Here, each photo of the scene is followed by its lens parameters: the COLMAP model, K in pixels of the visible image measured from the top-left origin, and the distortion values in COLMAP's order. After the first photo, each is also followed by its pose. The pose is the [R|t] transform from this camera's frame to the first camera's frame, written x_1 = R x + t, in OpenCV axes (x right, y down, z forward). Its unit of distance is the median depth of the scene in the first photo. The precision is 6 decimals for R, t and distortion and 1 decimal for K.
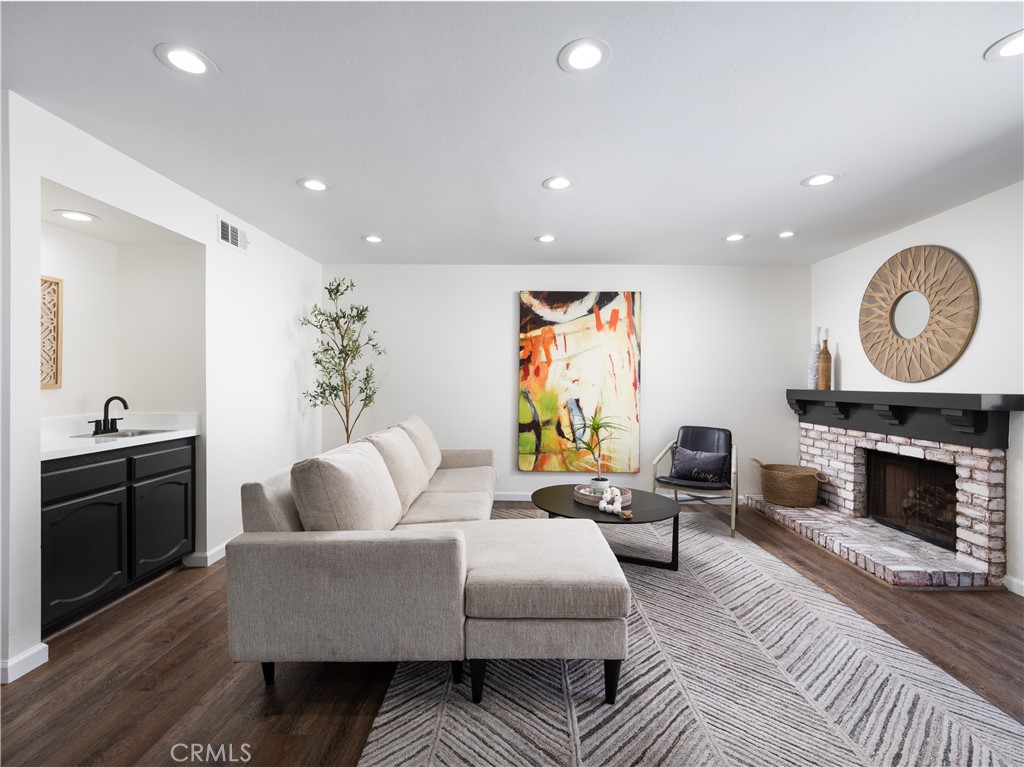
lens RADIAL K [[465.8, 0, 512.0], [0, 465.8, 383.5], [0, 0, 1]] dist [0.001676, 0.000441]
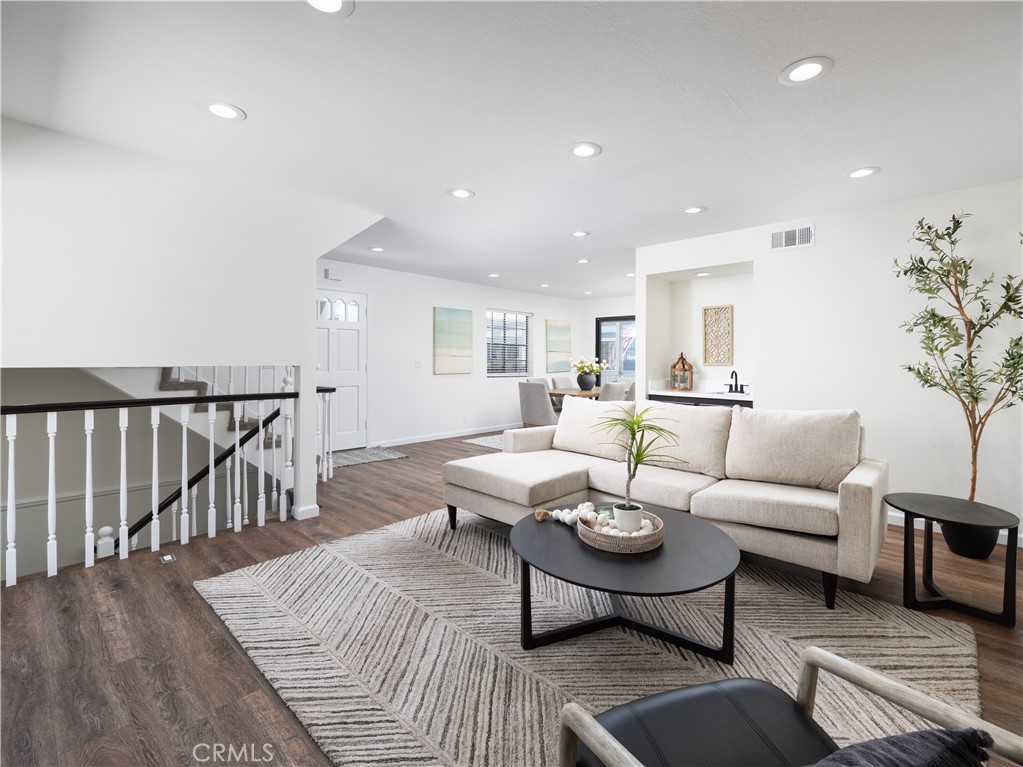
lens RADIAL K [[465.4, 0, 511.5], [0, 465.4, 383.5], [0, 0, 1]] dist [0.001676, 0.000441]
pose [[-0.669949, 0.028015, -0.741878, 0.947504], [-0.016552, 0.998476, 0.052652, -0.001719], [0.742222, 0.047554, -0.668464, 1.590426]]
